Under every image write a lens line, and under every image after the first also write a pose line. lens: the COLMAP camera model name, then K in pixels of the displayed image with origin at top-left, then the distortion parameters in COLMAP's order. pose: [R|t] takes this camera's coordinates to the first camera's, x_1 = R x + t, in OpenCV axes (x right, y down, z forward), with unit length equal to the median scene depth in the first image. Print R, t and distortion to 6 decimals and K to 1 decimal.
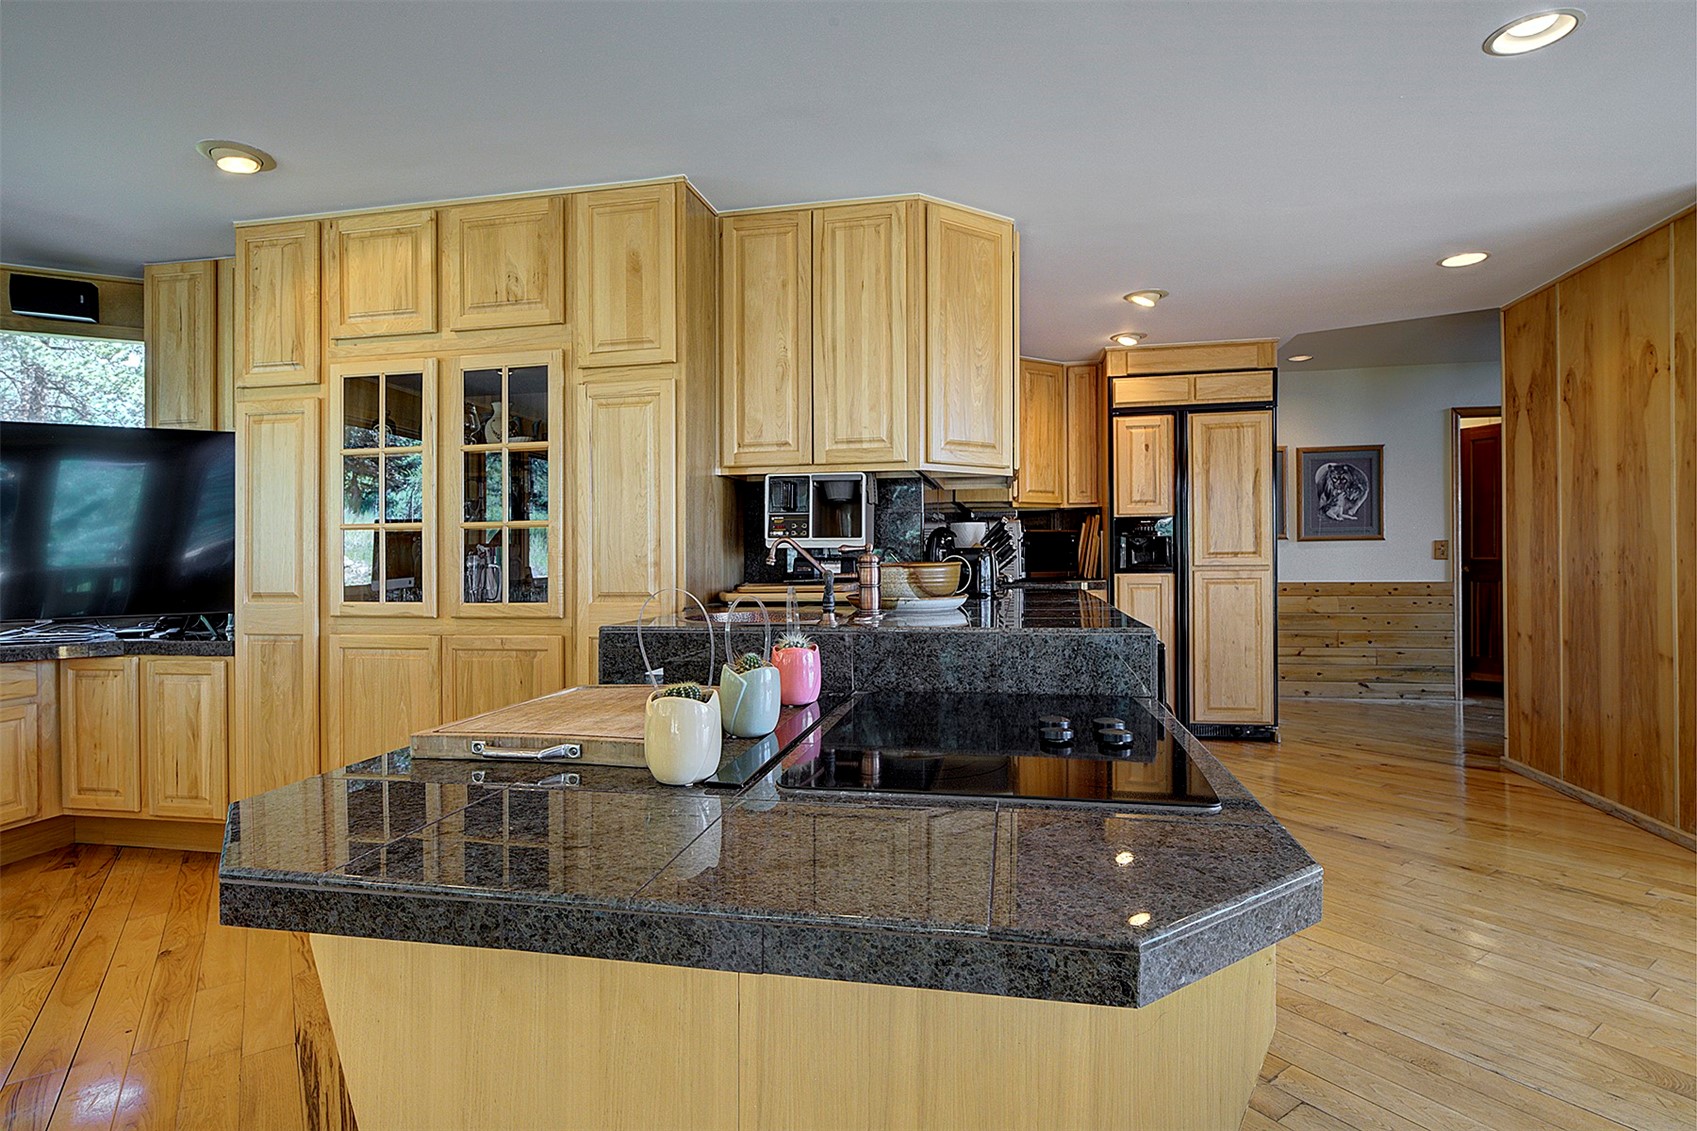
lens RADIAL K [[881.2, 0, 858.9], [0, 881.2, 558.6], [0, 0, 1]] dist [-0.002430, 0.000621]
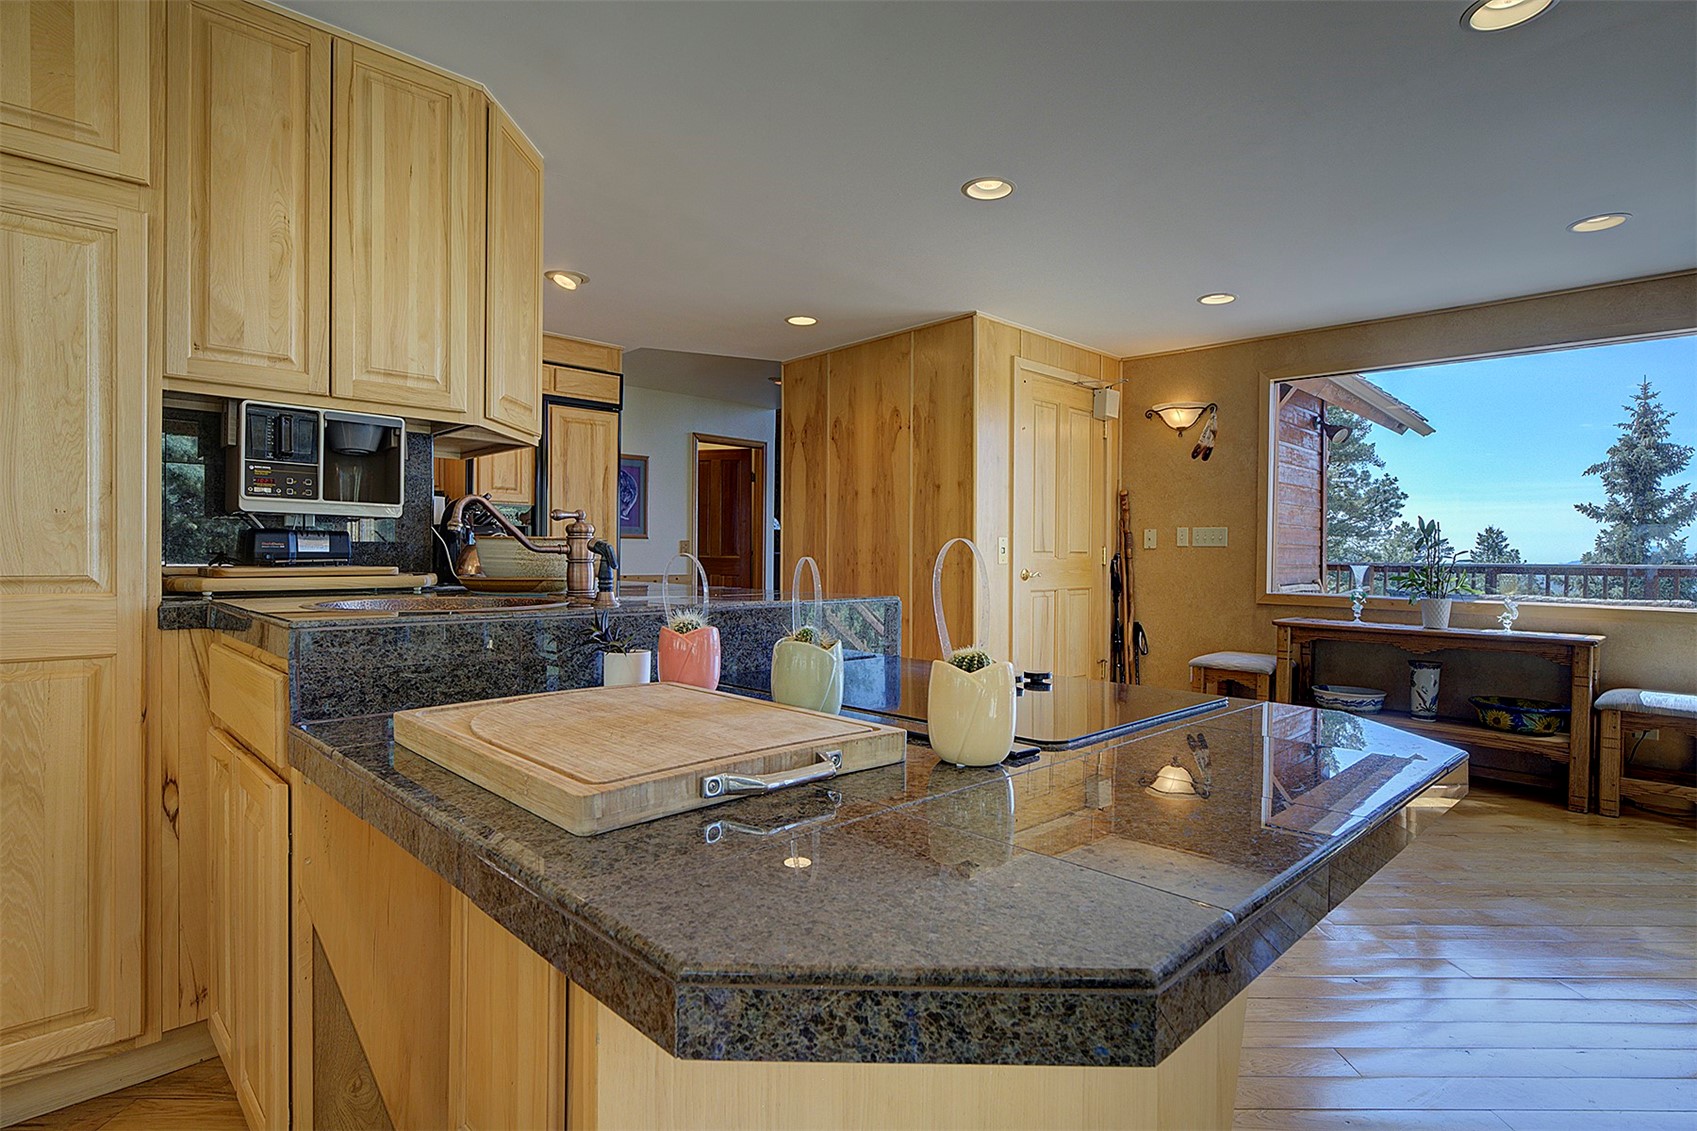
lens RADIAL K [[881.2, 0, 850.4], [0, 881.2, 568.4], [0, 0, 1]] dist [-0.002430, 0.000621]
pose [[0.550702, 0.004966, 0.834687, -0.404848], [-0.009792, 0.999952, 0.000511, 0.026215], [-0.834644, -0.008454, 0.550724, 0.257589]]
